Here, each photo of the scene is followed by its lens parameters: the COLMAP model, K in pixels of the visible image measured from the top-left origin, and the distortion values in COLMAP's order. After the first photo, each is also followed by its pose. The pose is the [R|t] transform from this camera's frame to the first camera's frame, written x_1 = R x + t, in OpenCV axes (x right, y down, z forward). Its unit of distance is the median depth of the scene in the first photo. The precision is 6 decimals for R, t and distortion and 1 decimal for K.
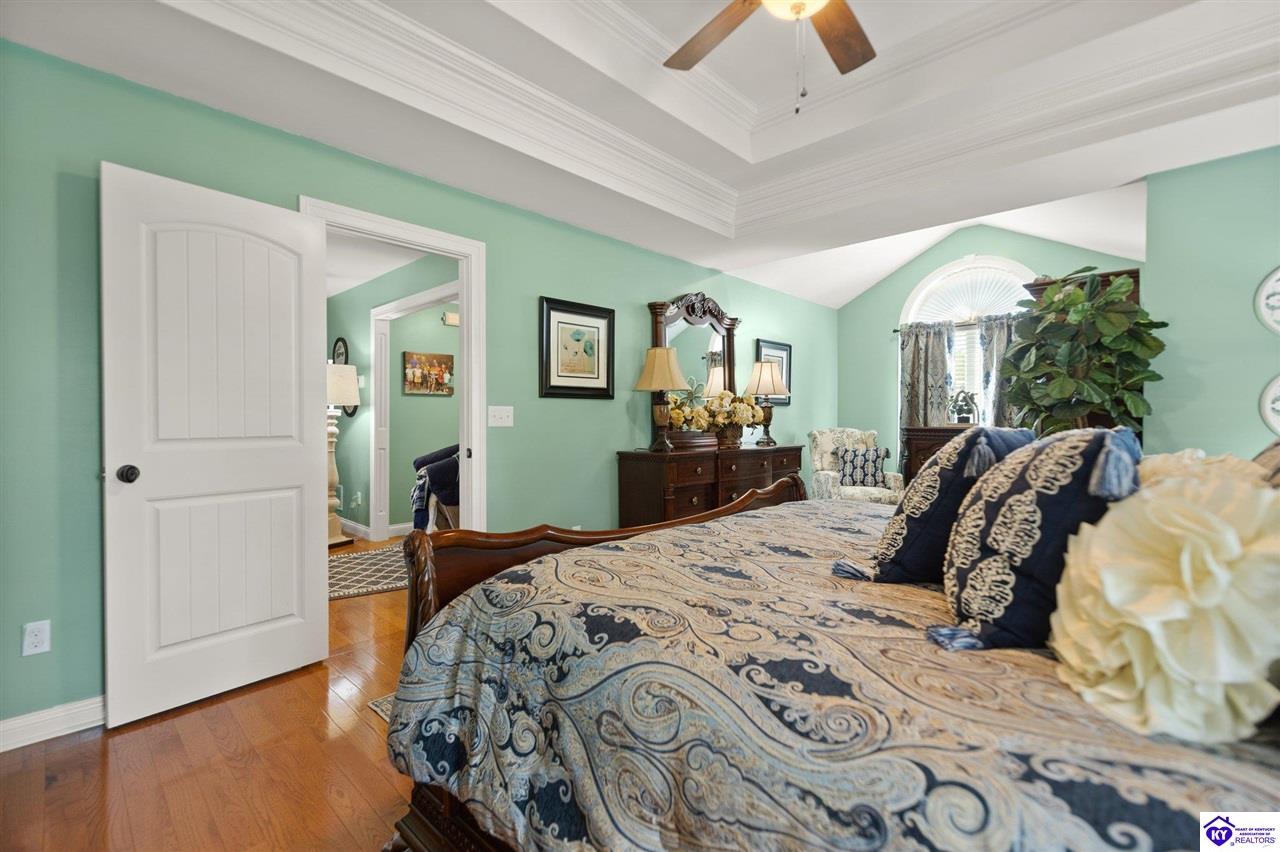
lens RADIAL K [[556.0, 0, 637.2], [0, 556.0, 421.3], [0, 0, 1]] dist [0.000418, -0.000721]
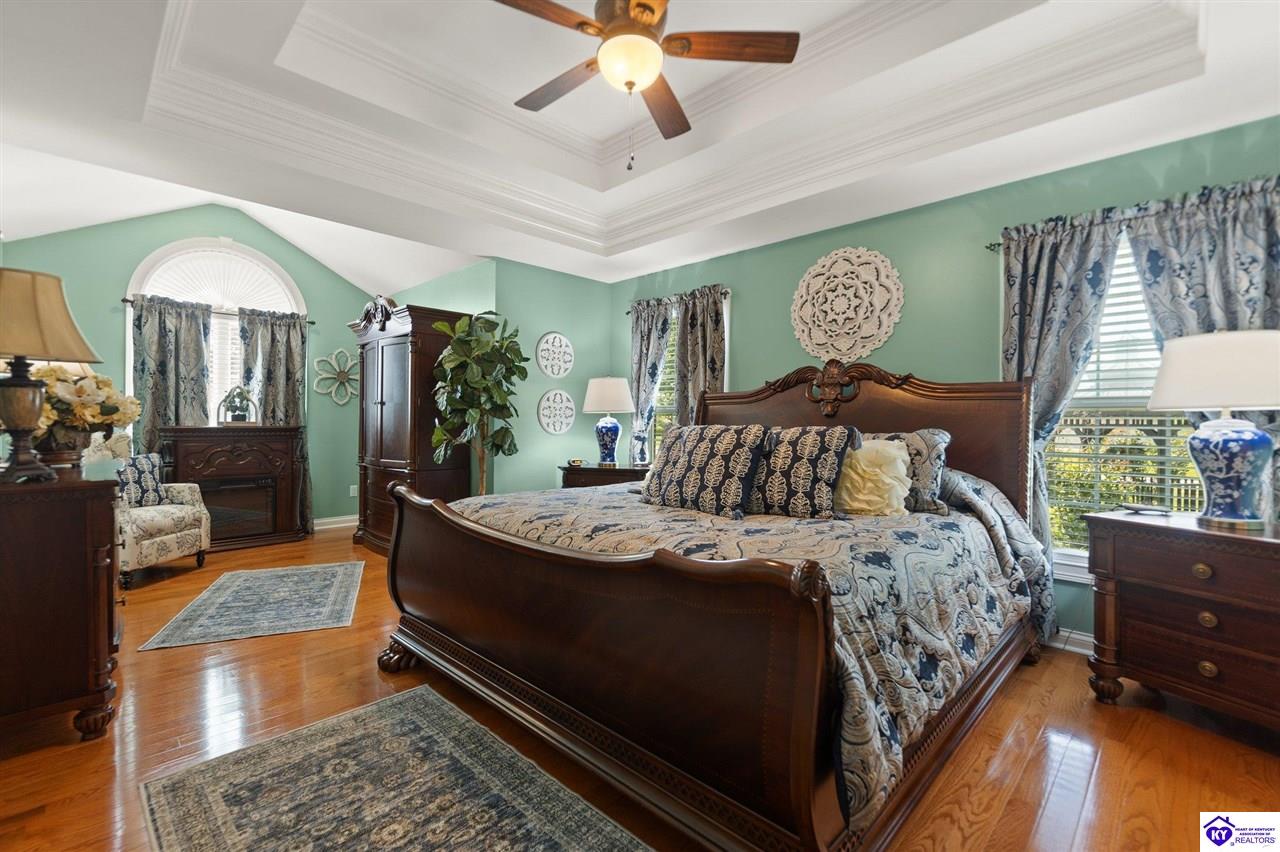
lens RADIAL K [[556.0, 0, 636.8], [0, 556.0, 420.9], [0, 0, 1]] dist [0.000418, -0.000721]
pose [[0.032883, -0.000640, 0.999459, -0.289502], [-0.004261, 0.999991, 0.000781, -0.001139], [-0.999450, -0.004285, 0.032880, 0.292894]]
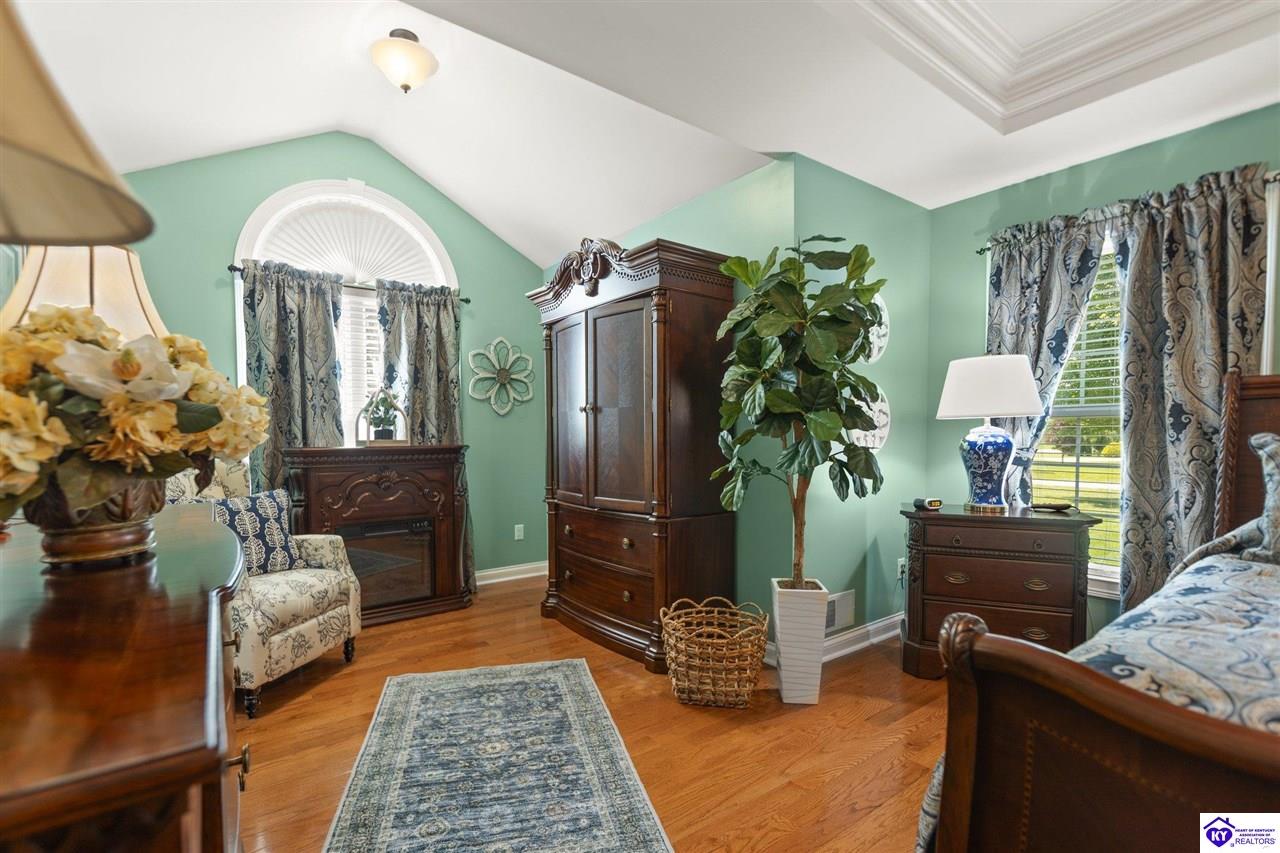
lens RADIAL K [[585.7, 0, 639.4], [0, 585.7, 455.7], [0, 0, 1]] dist [0.001651, -0.000031]
pose [[0.177920, -0.039271, 0.983261, -0.026188], [0.007740, 0.999228, 0.038509, -0.001964], [-0.984015, 0.000759, 0.178087, 0.550714]]
